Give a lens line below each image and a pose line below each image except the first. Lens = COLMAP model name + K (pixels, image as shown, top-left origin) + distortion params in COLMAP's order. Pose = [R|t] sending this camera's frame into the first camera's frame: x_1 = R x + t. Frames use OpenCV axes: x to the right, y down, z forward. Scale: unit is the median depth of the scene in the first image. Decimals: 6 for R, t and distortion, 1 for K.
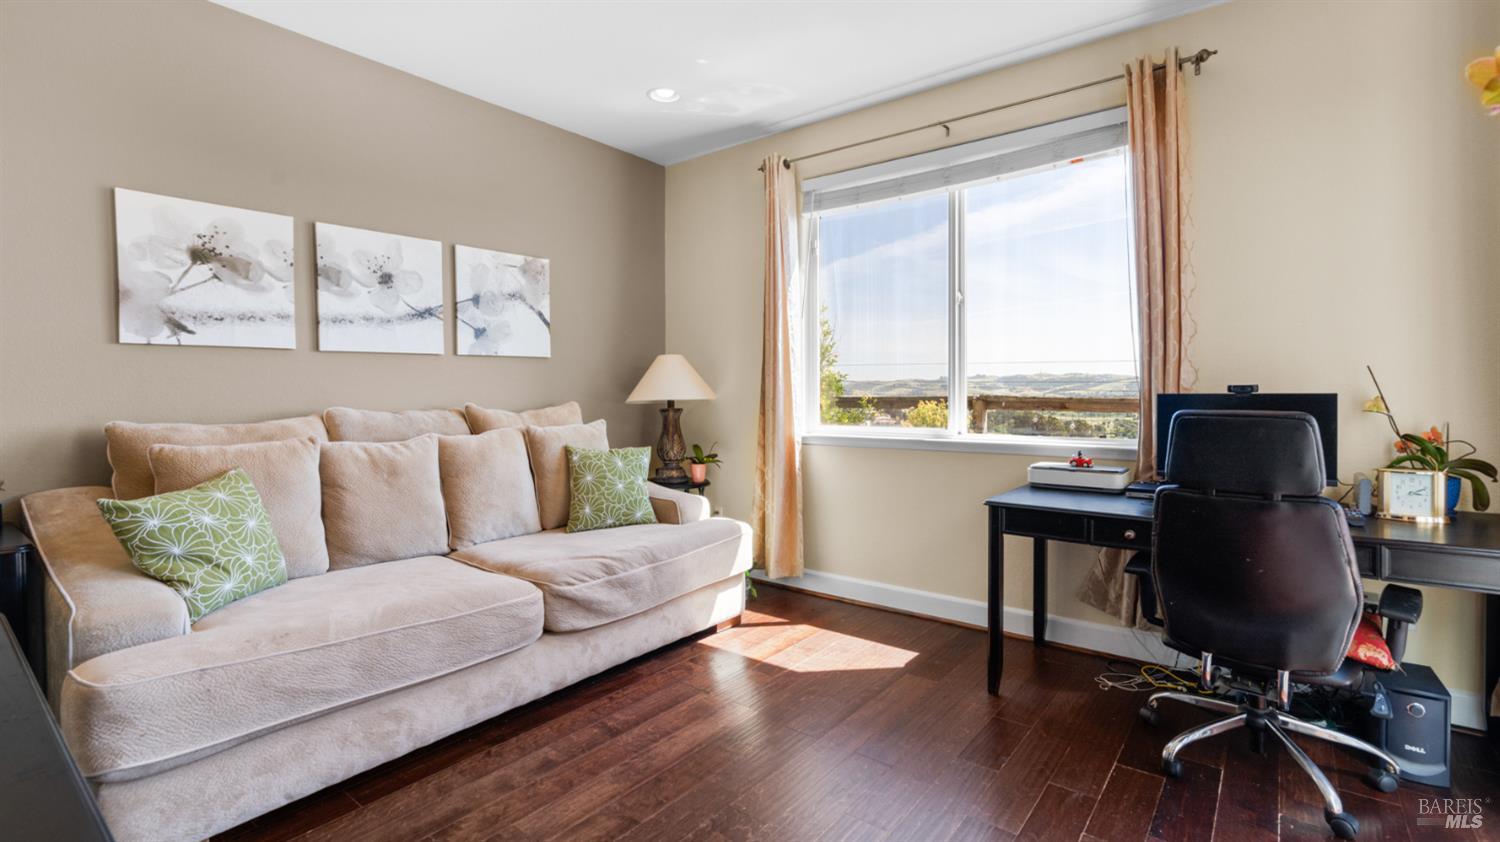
lens RADIAL K [[679.2, 0, 746.1], [0, 679.2, 410.5], [0, 0, 1]] dist [-0.001658, -0.000053]
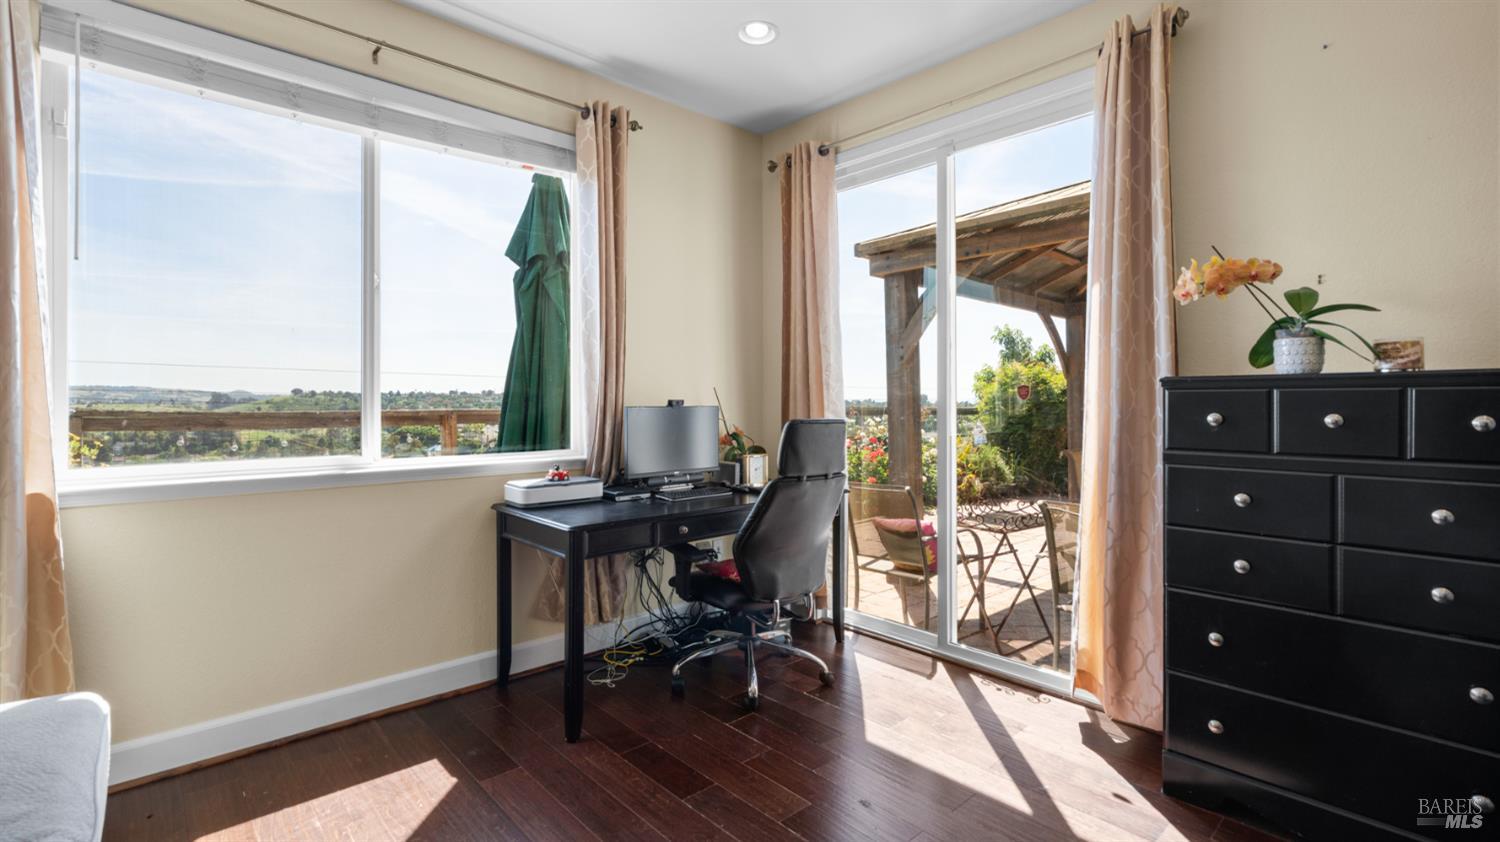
lens RADIAL K [[679.2, 0, 734.0], [0, 679.2, 415.0], [0, 0, 1]] dist [-0.001658, -0.000053]
pose [[0.158466, -0.010804, 0.987305, -0.379147], [0.023713, 0.999693, 0.007133, -0.012550], [-0.987080, 0.022282, 0.158674, 0.500237]]
